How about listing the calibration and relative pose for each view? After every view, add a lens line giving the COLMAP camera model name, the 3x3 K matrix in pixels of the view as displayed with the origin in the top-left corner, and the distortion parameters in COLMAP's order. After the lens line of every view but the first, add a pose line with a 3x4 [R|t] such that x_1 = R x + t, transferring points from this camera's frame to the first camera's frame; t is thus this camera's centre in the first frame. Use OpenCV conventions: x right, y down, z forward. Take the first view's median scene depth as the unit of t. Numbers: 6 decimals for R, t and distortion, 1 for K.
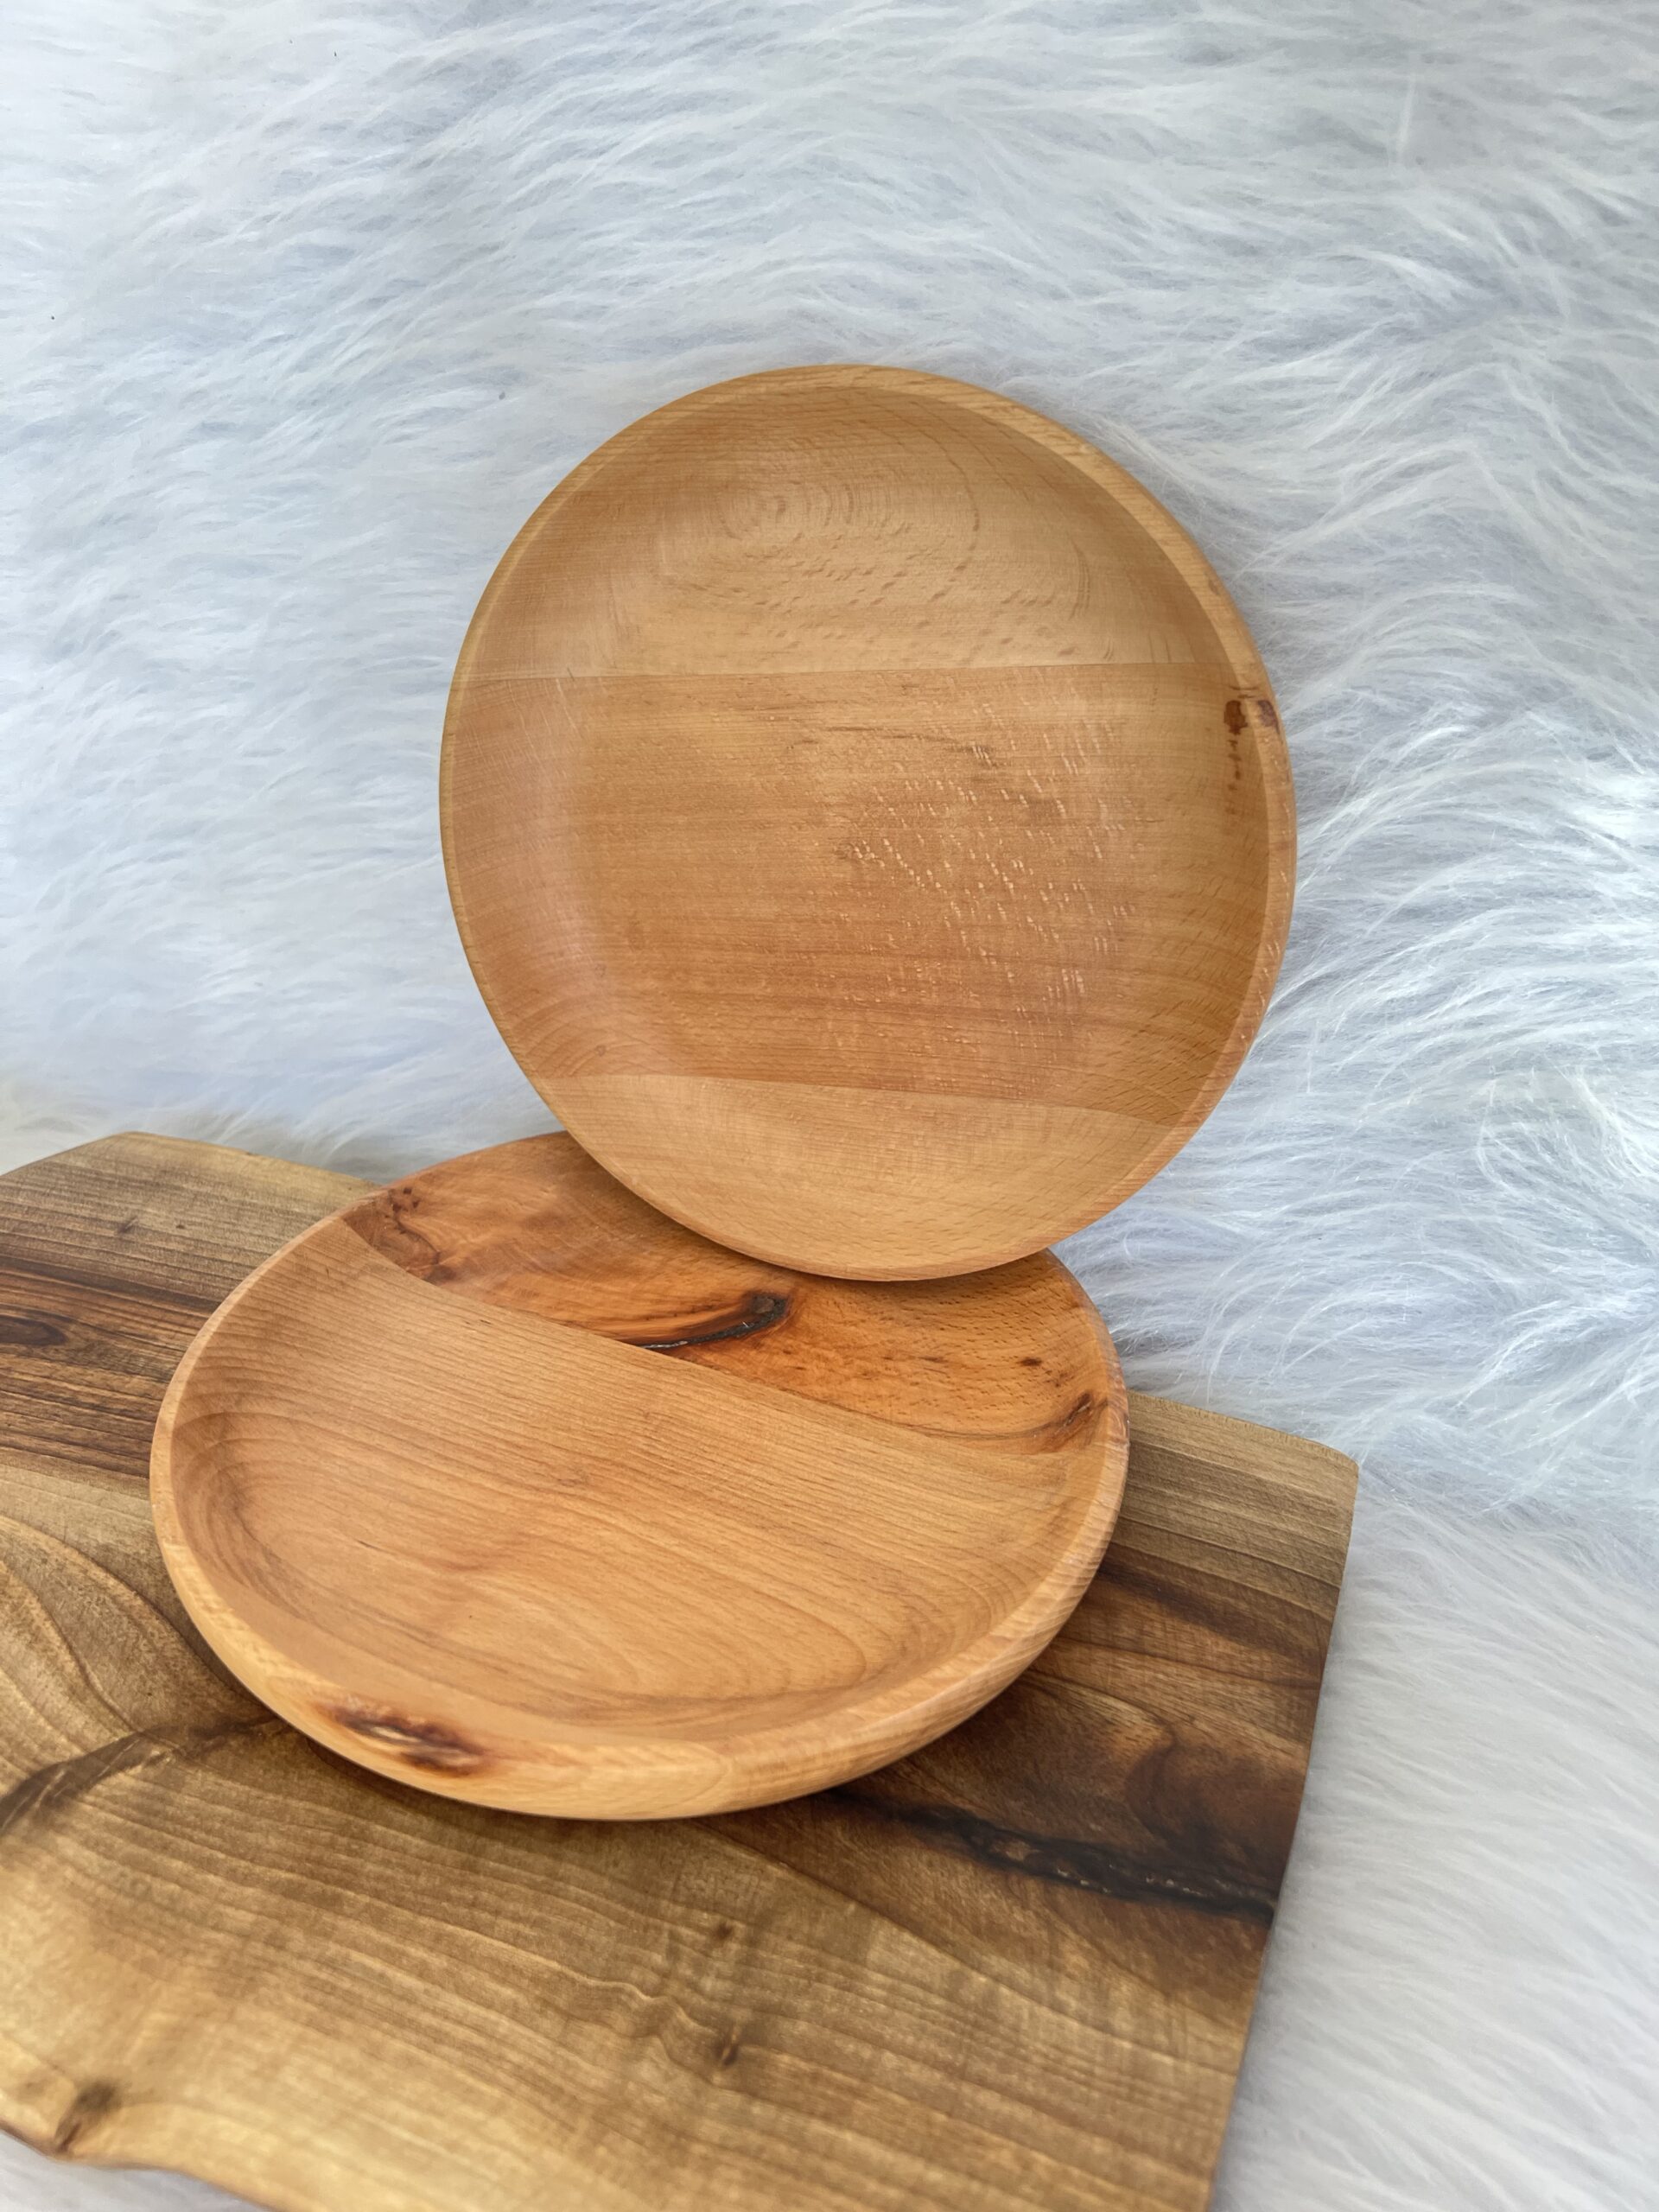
lens RADIAL K [[1710.2, 0, 834.6], [0, 1710.2, 1089.7], [0, 0, 1]] dist [-0.002656, 0.000130]
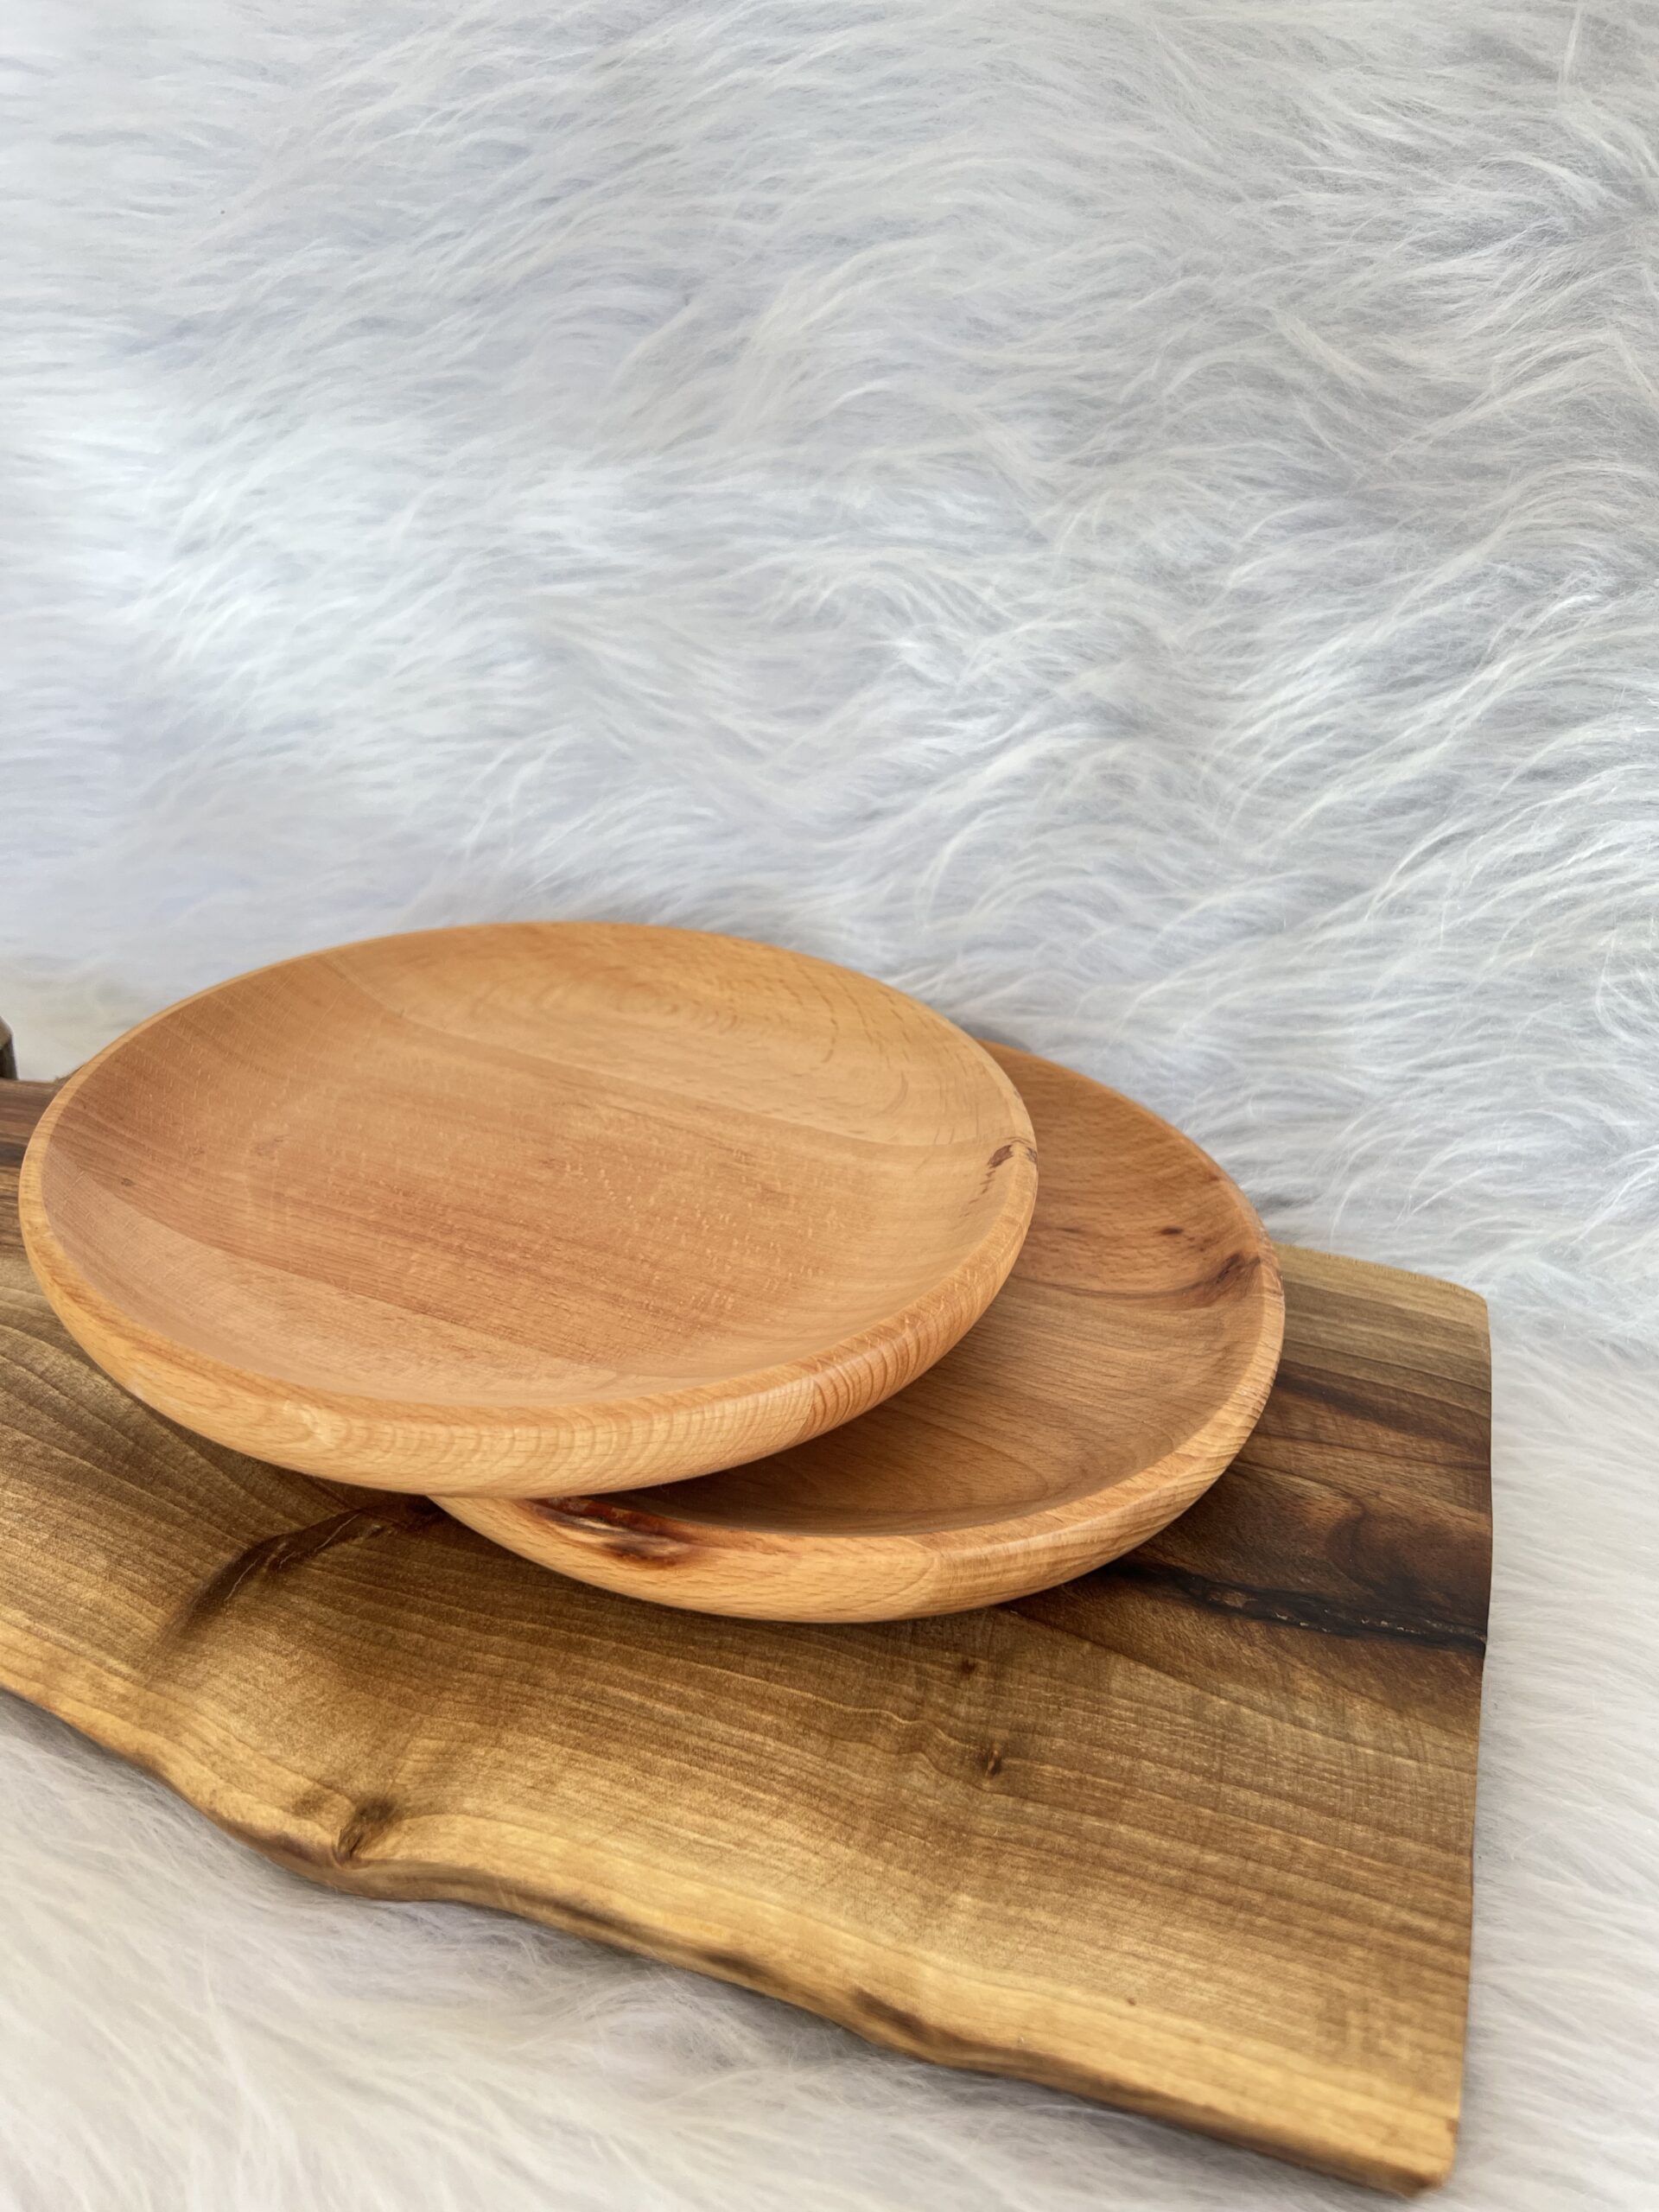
lens RADIAL K [[1710.2, 0, 834.6], [0, 1710.2, 1089.7], [0, 0, 1]] dist [-0.002656, 0.000130]
pose [[0.997538, 0.017028, 0.068025, -0.199945], [-0.013081, 0.998228, -0.058056, 0.185455], [-0.068894, 0.057024, 0.995993, -0.039028]]
